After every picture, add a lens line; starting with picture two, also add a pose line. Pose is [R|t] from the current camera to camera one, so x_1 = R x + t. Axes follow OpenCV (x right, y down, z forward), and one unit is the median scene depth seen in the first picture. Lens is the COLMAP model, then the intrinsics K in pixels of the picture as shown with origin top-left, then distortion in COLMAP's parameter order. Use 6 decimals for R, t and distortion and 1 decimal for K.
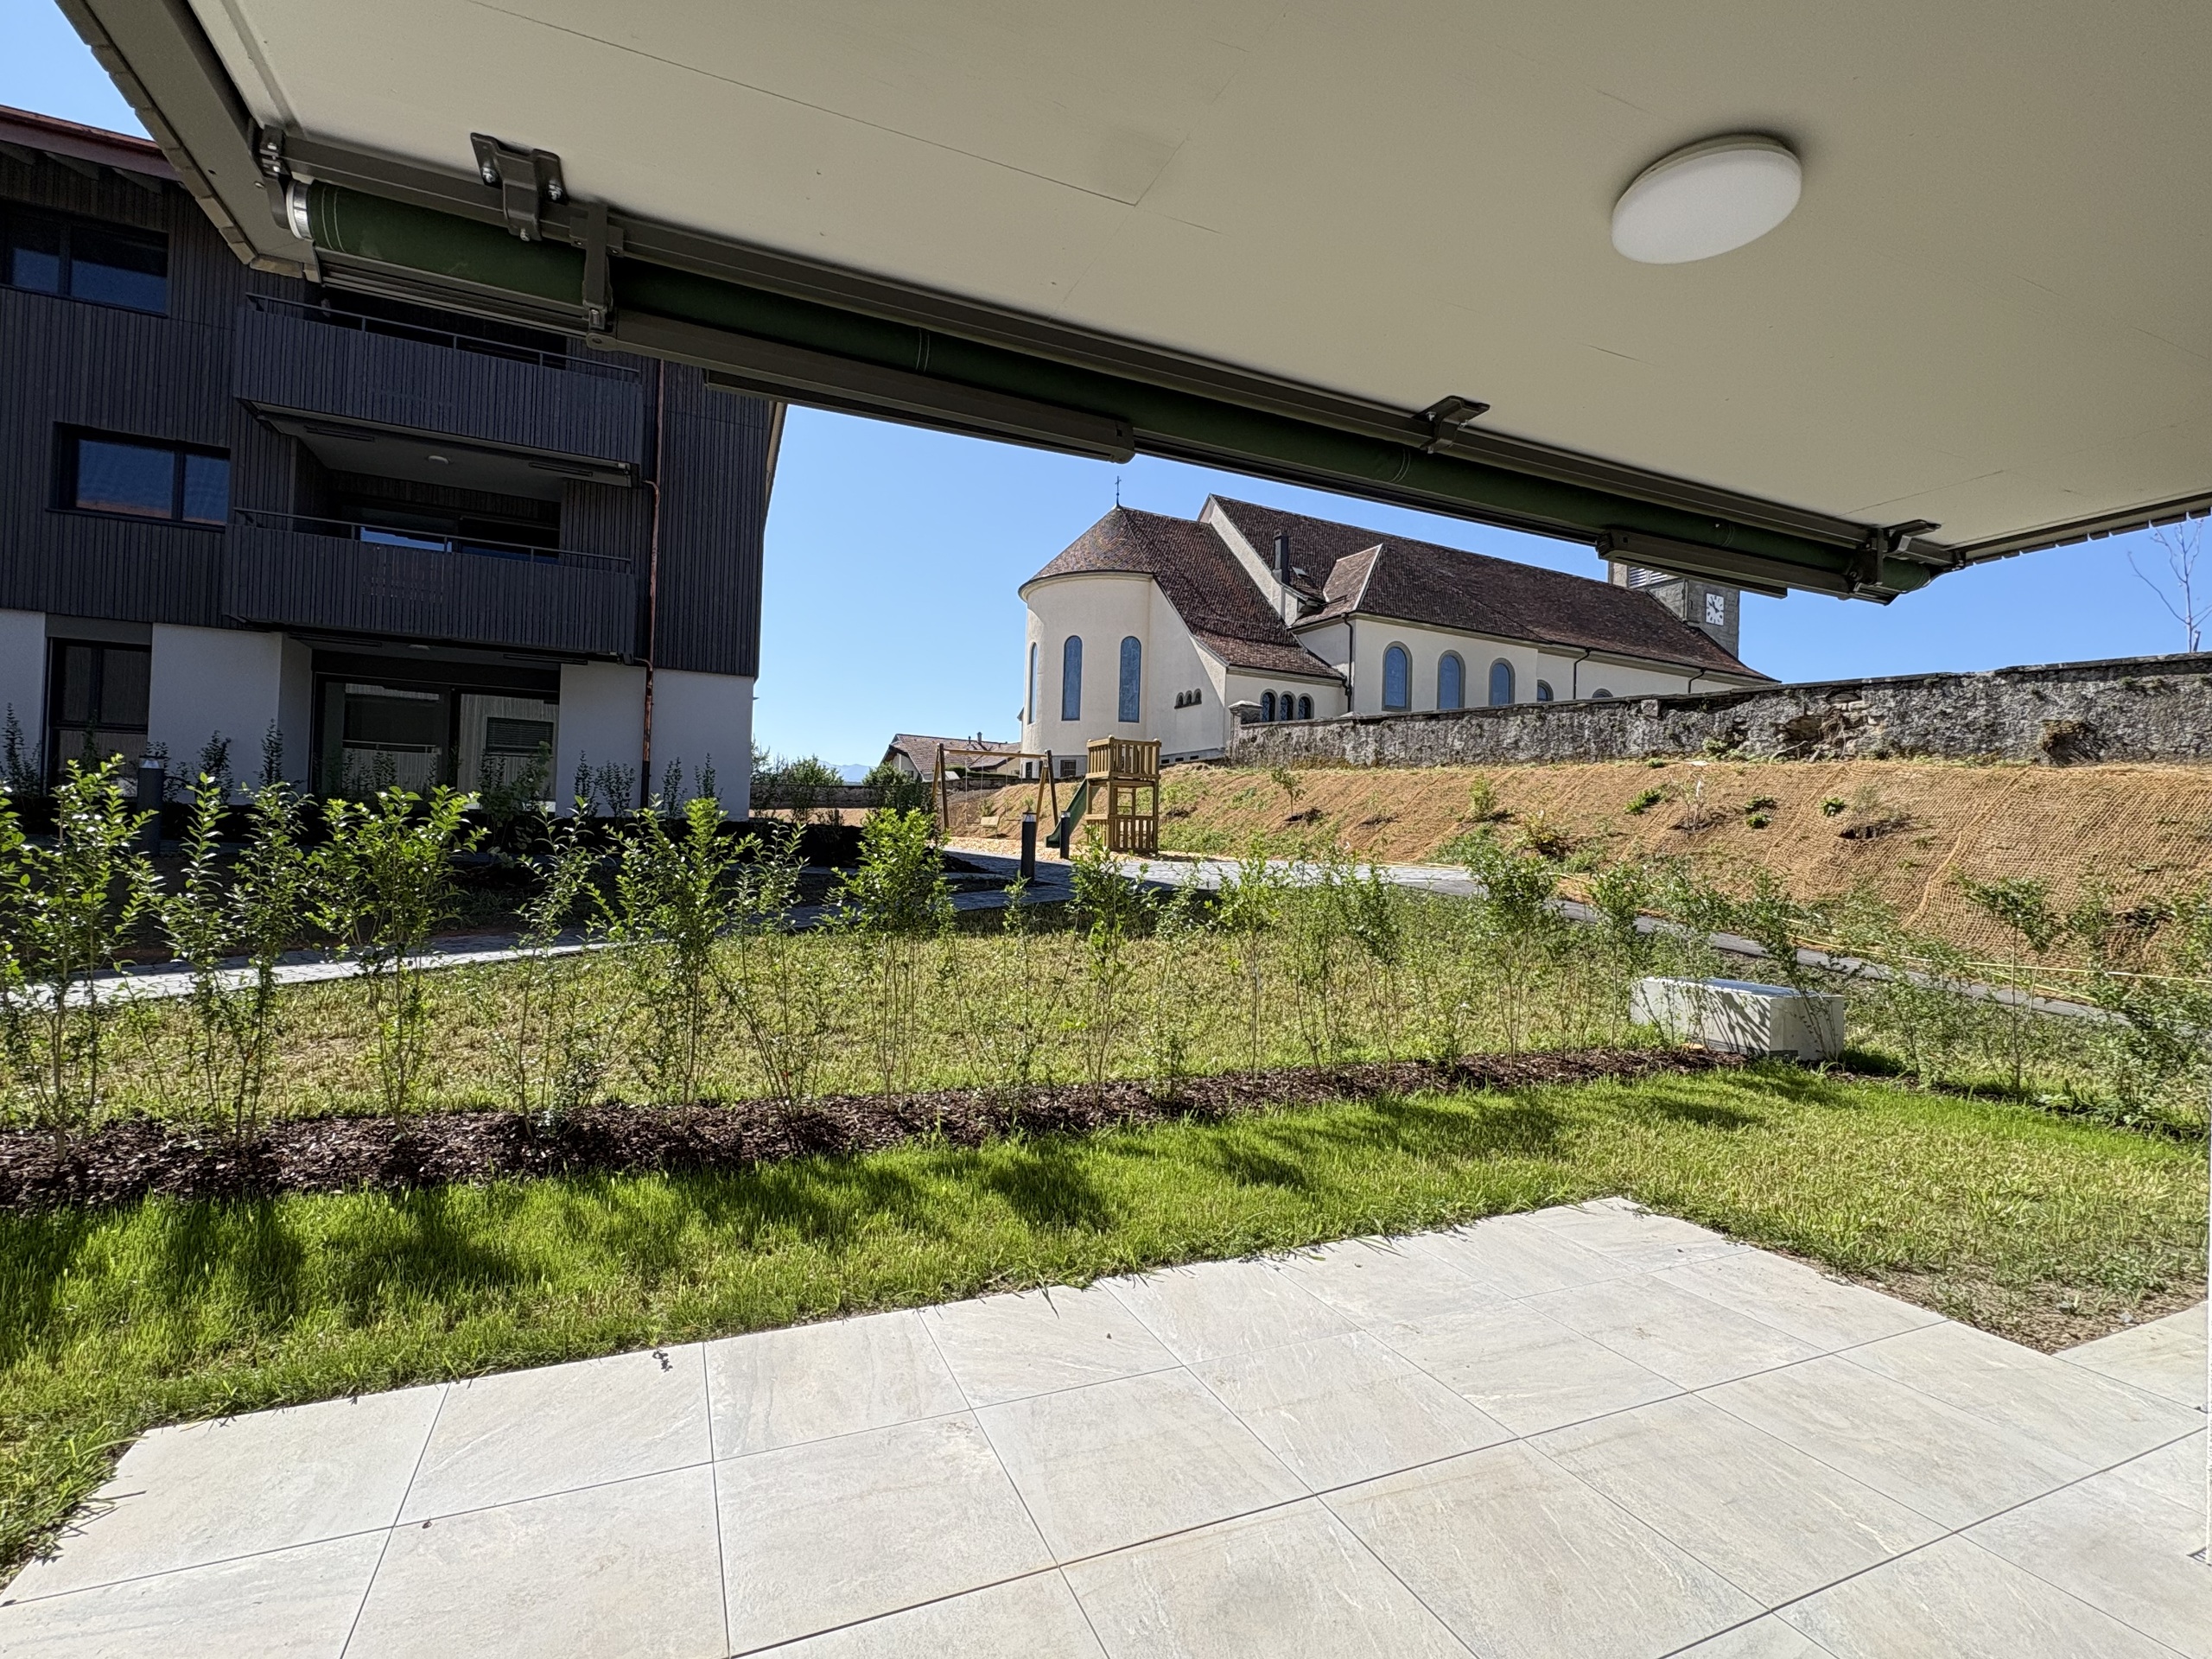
lens RADIAL K [[1012.3, 0, 1122.3], [0, 1012.3, 826.1], [0, 0, 1]] dist [-0.002818, 0.001597]
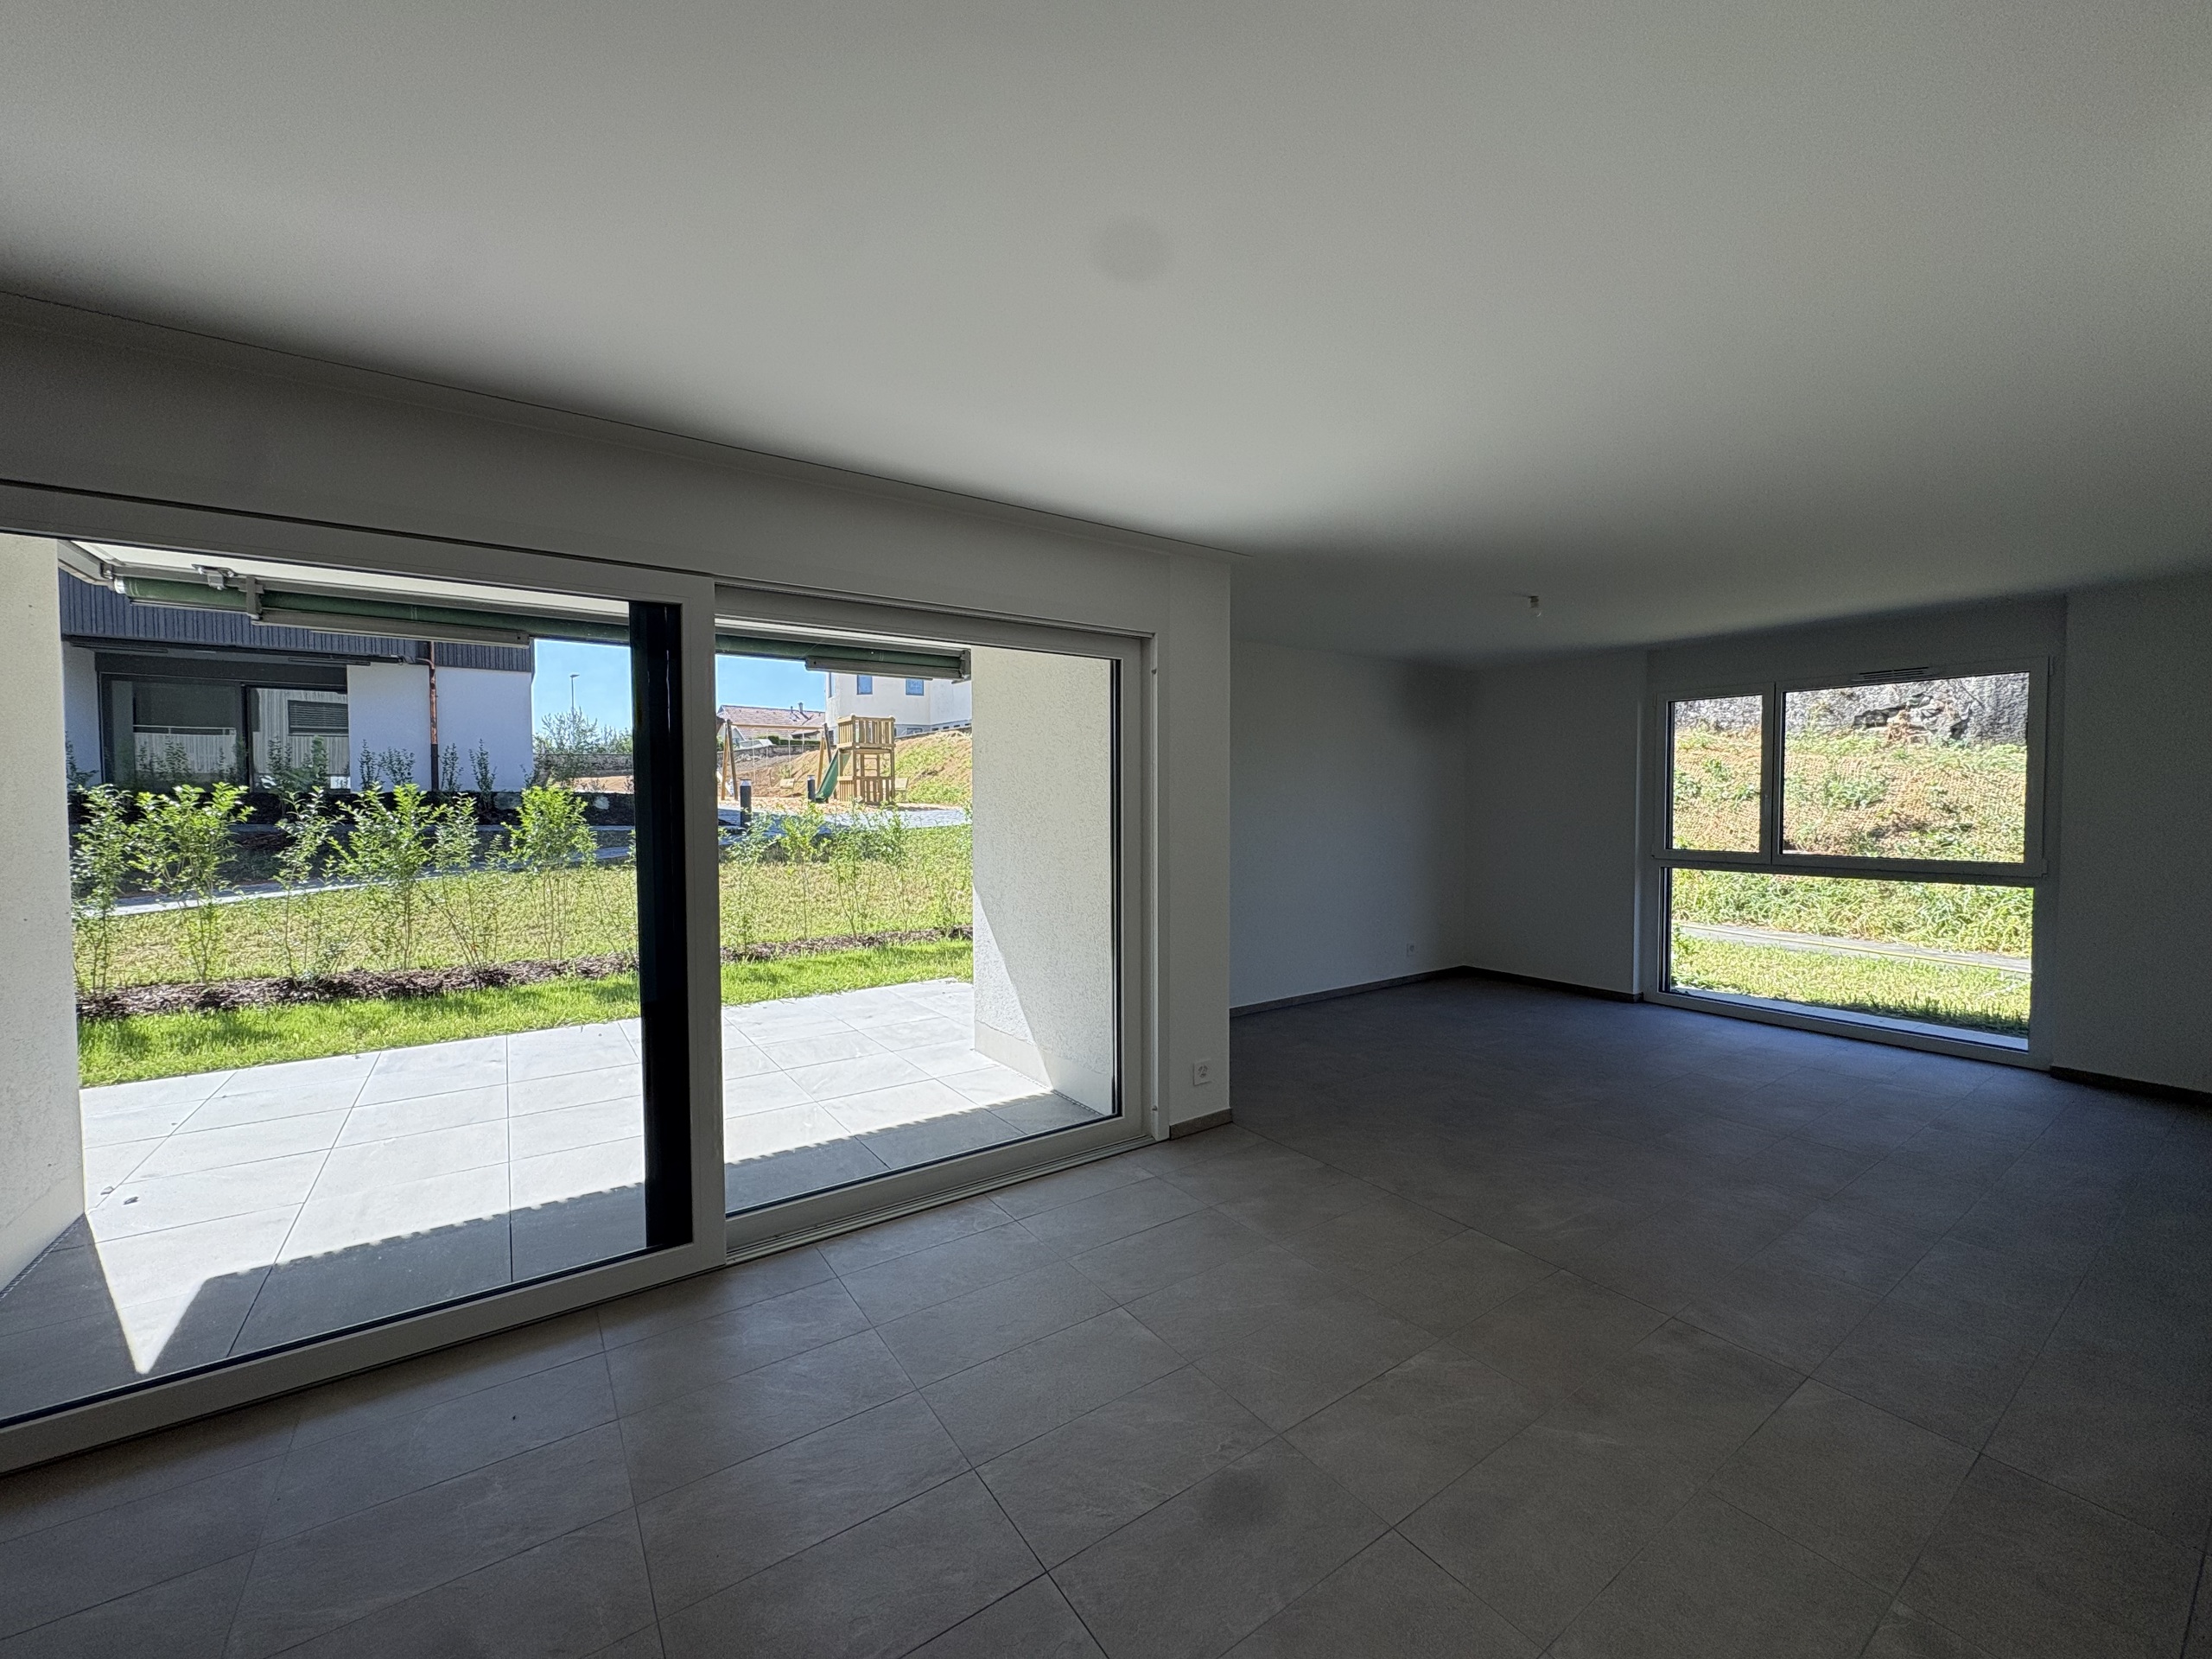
lens RADIAL K [[871.9, 0, 1120.0], [0, 871.9, 823.1], [0, 0, 1]] dist [-0.002542, -0.000735]
pose [[0.981125, -0.039341, 0.189328, 0.481529], [0.029683, 0.998122, 0.053581, -0.005244], [-0.191081, -0.046950, 0.980451, -0.651596]]
